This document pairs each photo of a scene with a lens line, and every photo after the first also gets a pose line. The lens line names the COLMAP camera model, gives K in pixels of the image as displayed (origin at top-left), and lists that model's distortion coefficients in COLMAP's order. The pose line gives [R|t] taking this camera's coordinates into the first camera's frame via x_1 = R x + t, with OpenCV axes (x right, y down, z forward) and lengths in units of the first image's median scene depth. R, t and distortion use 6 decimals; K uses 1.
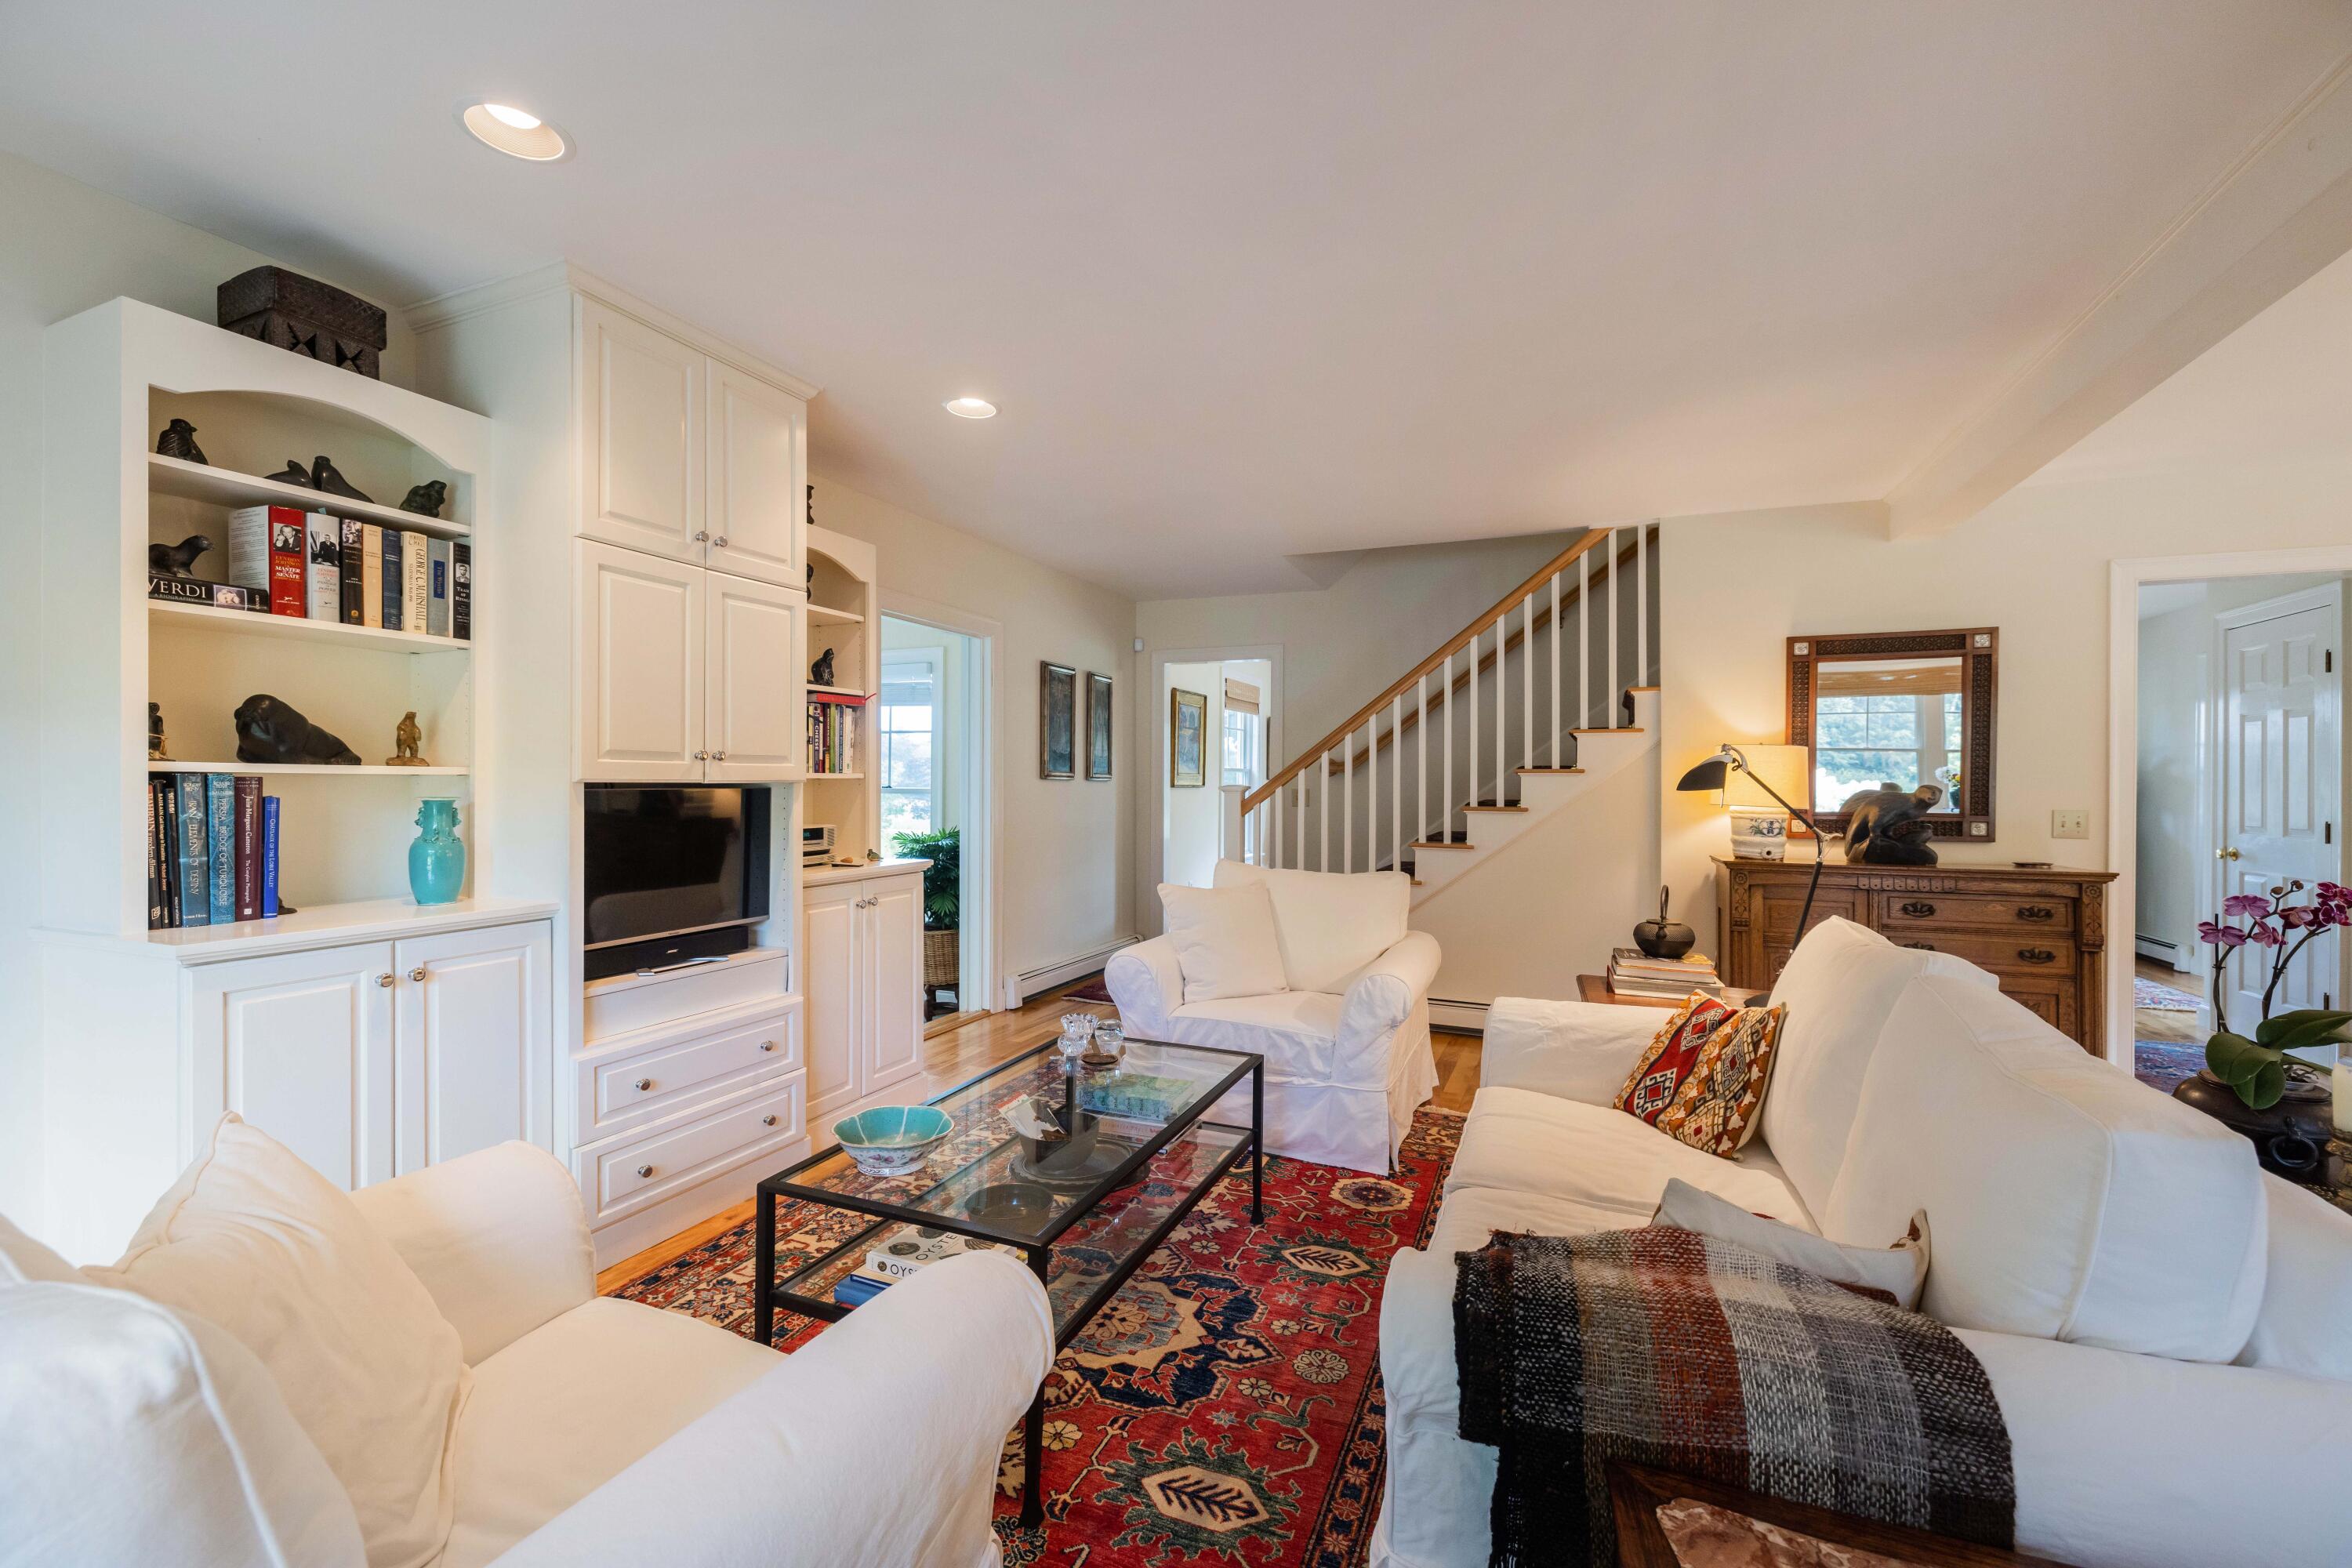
lens RADIAL K [[993.0, 0, 1176.0], [0, 993.0, 784.0], [0, 0, 1]] dist [0.013778, -0.000235]
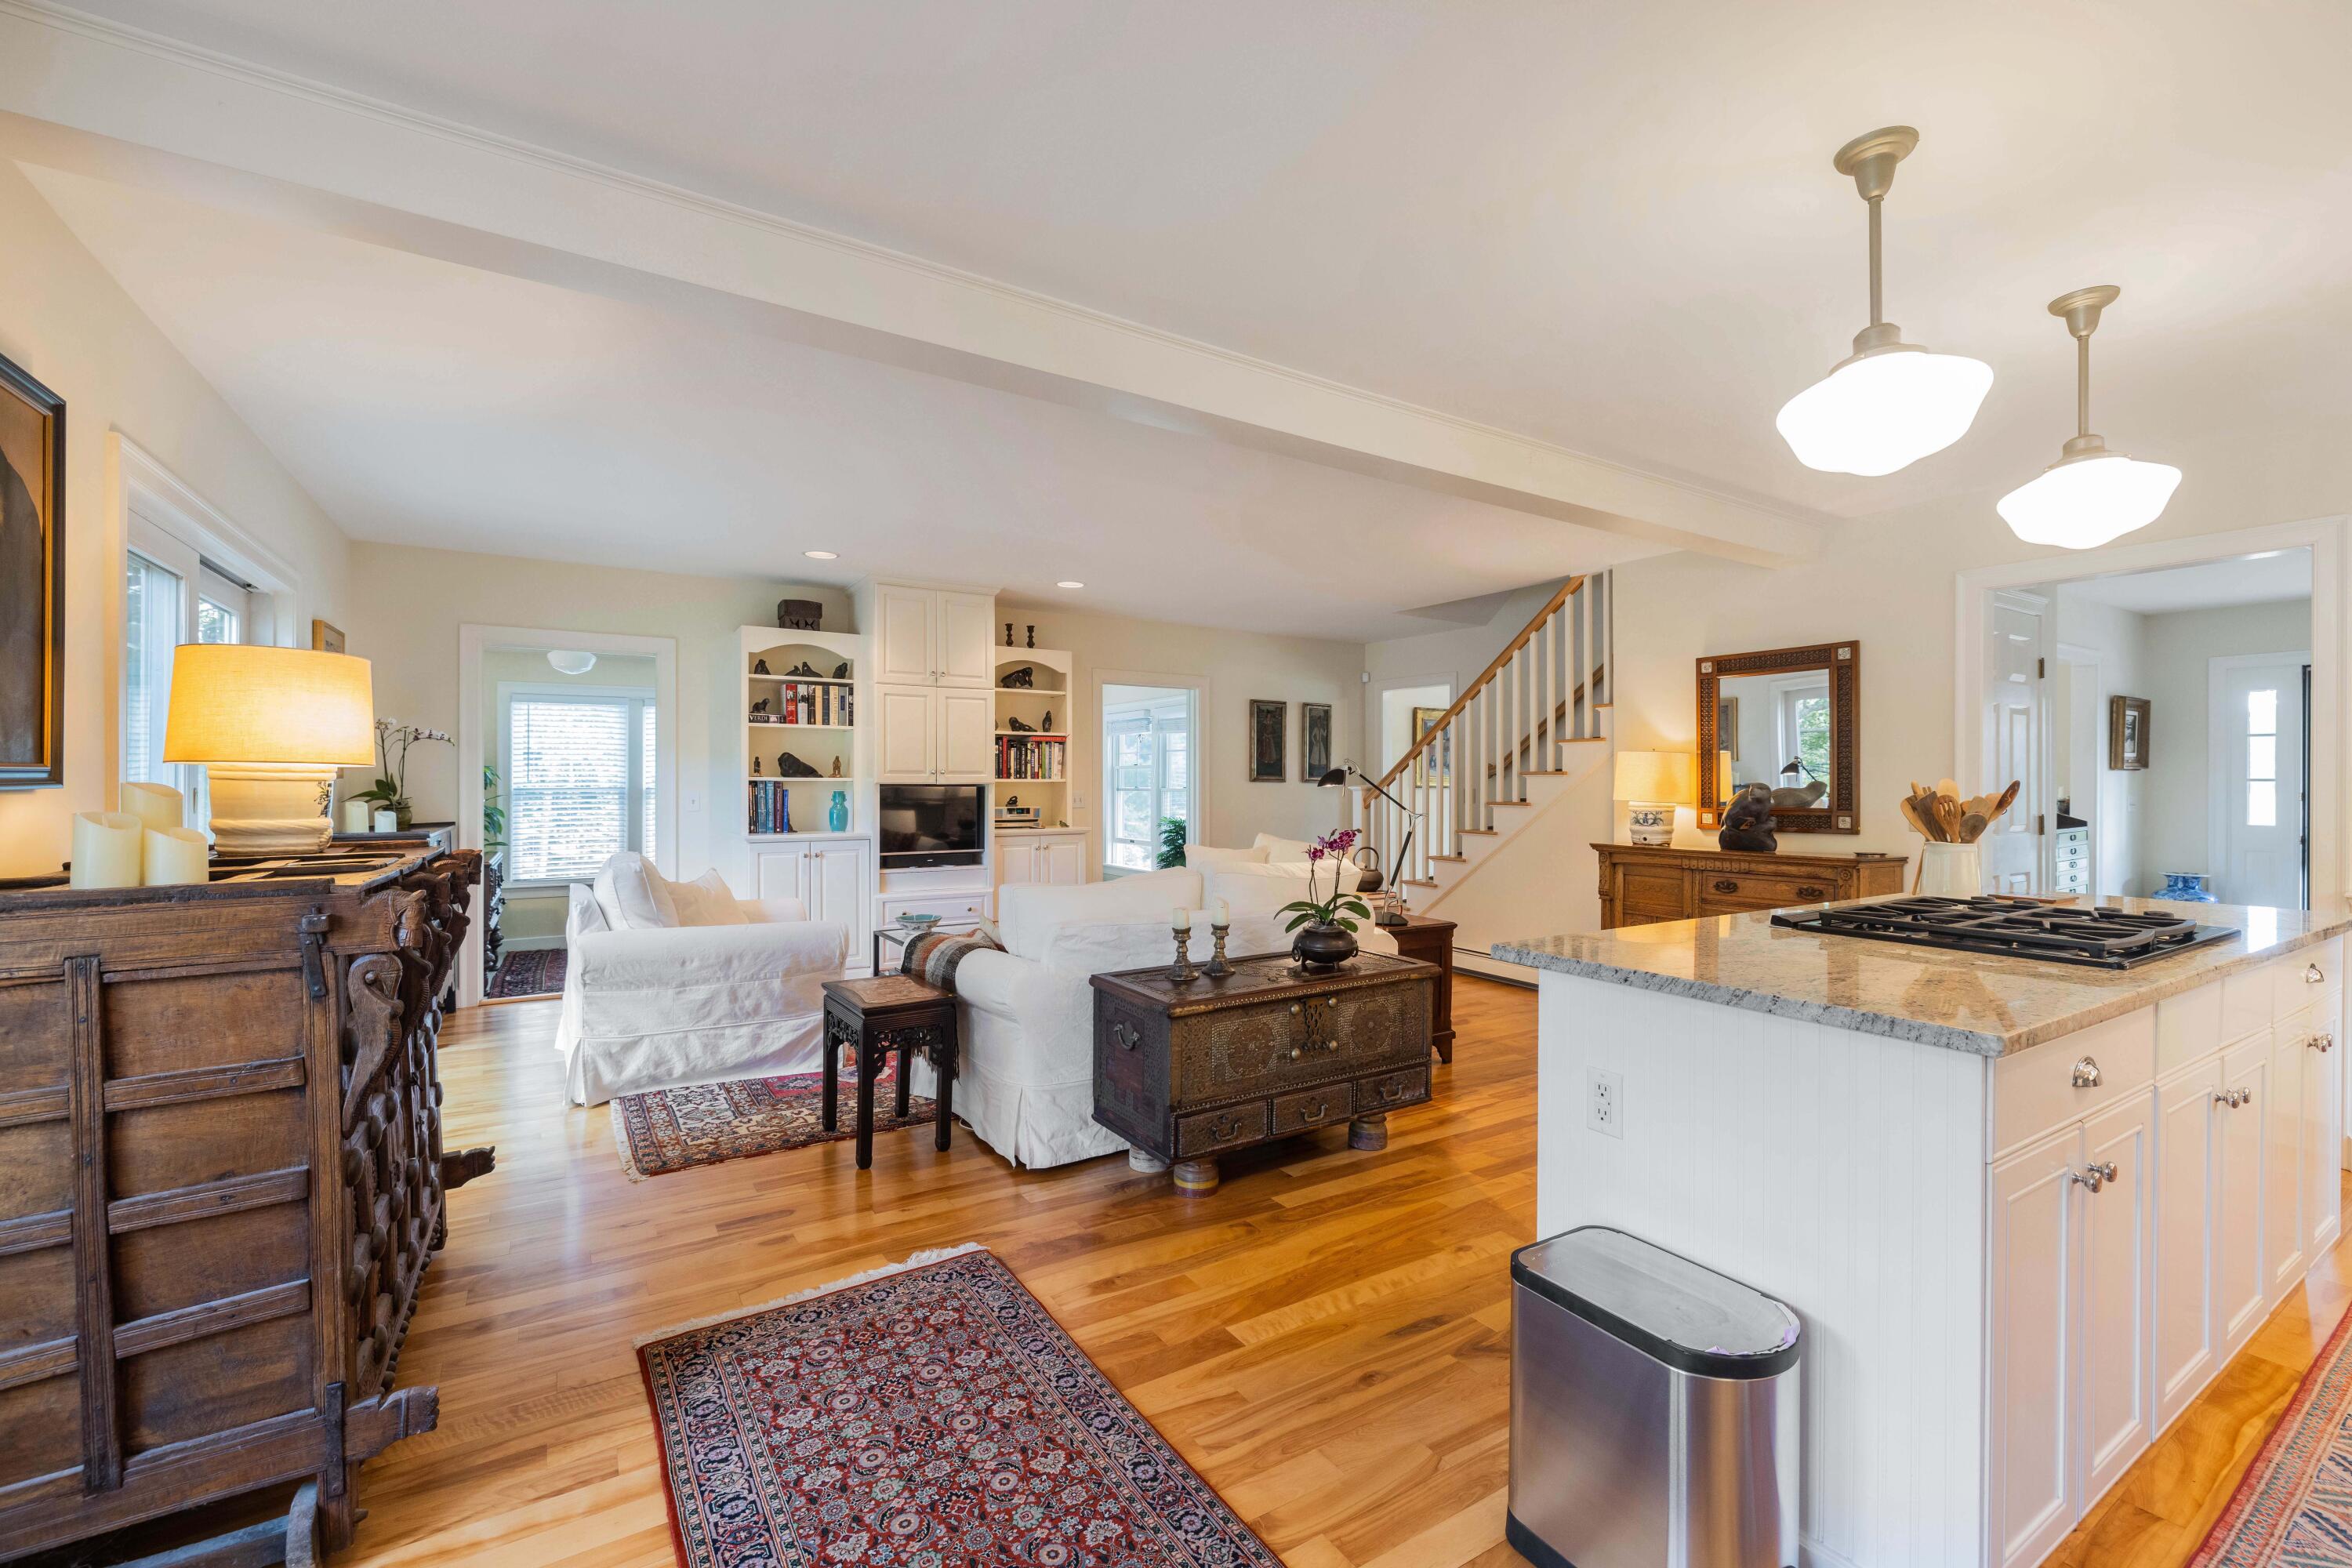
lens RADIAL K [[993.0, 0, 1176.0], [0, 993.0, 784.0], [0, 0, 1]] dist [0.013778, -0.000235]
pose [[0.818725, -0.002922, -0.574179, 1.340202], [0.001919, 0.999995, -0.002353, 0.005471], [0.574183, 0.000825, 0.818726, -0.544793]]
